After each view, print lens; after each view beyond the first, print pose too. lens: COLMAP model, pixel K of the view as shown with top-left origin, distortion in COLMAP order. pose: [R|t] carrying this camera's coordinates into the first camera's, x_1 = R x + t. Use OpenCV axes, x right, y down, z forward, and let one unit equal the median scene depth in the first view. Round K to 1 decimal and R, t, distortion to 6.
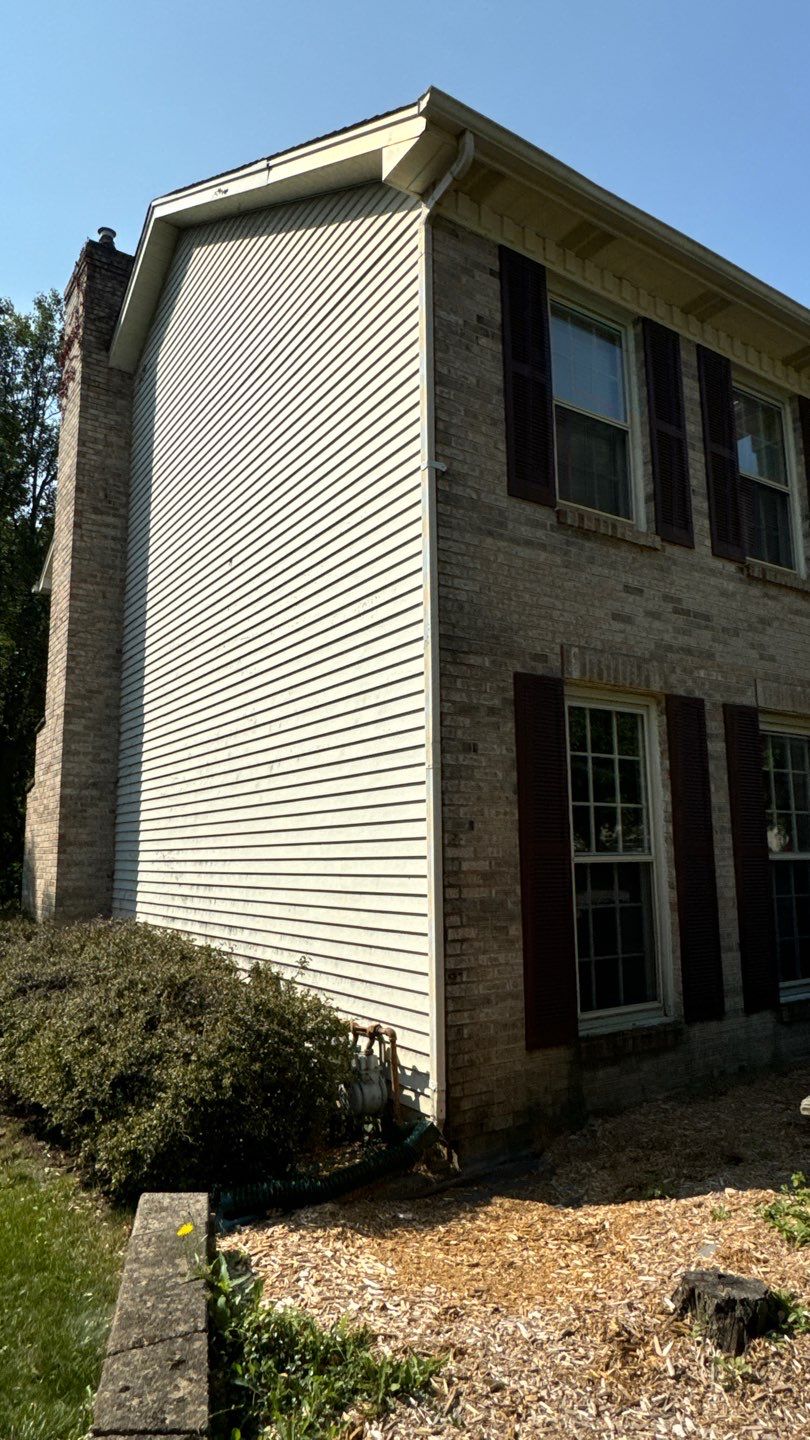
lens RADIAL K [[865.1, 0, 405.0], [0, 865.1, 720.0], [0, 0, 1]] dist [-0.002791, -0.001048]
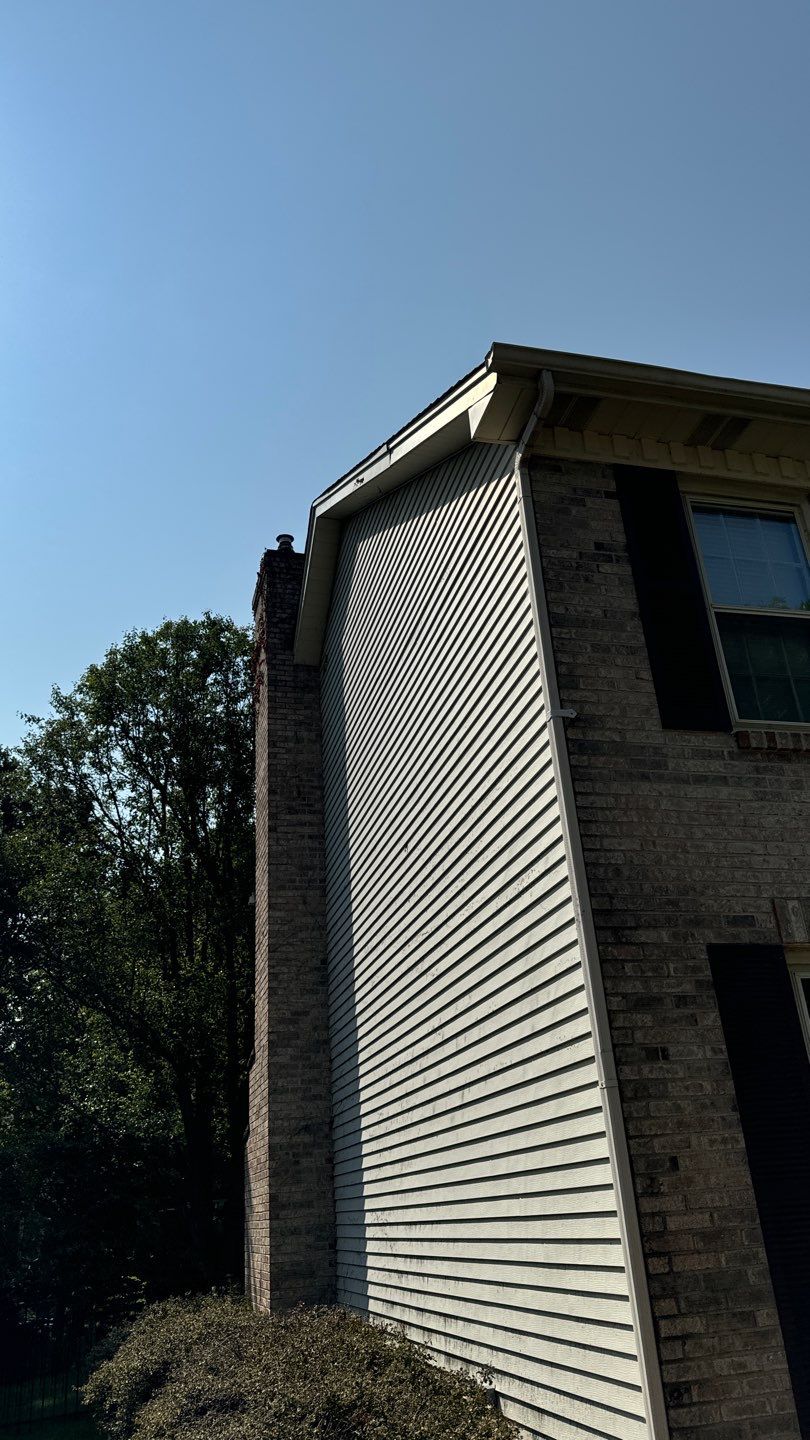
lens RADIAL K [[1011.7, 0, 405.0], [0, 1011.7, 720.0], [0, 0, 1]] dist [0.079331, -0.112274]
pose [[0.943089, -0.188266, -0.274115, 0.152617], [0.105658, 0.951235, -0.289806, -0.009336], [0.315309, 0.244351, 0.916991, 0.017458]]
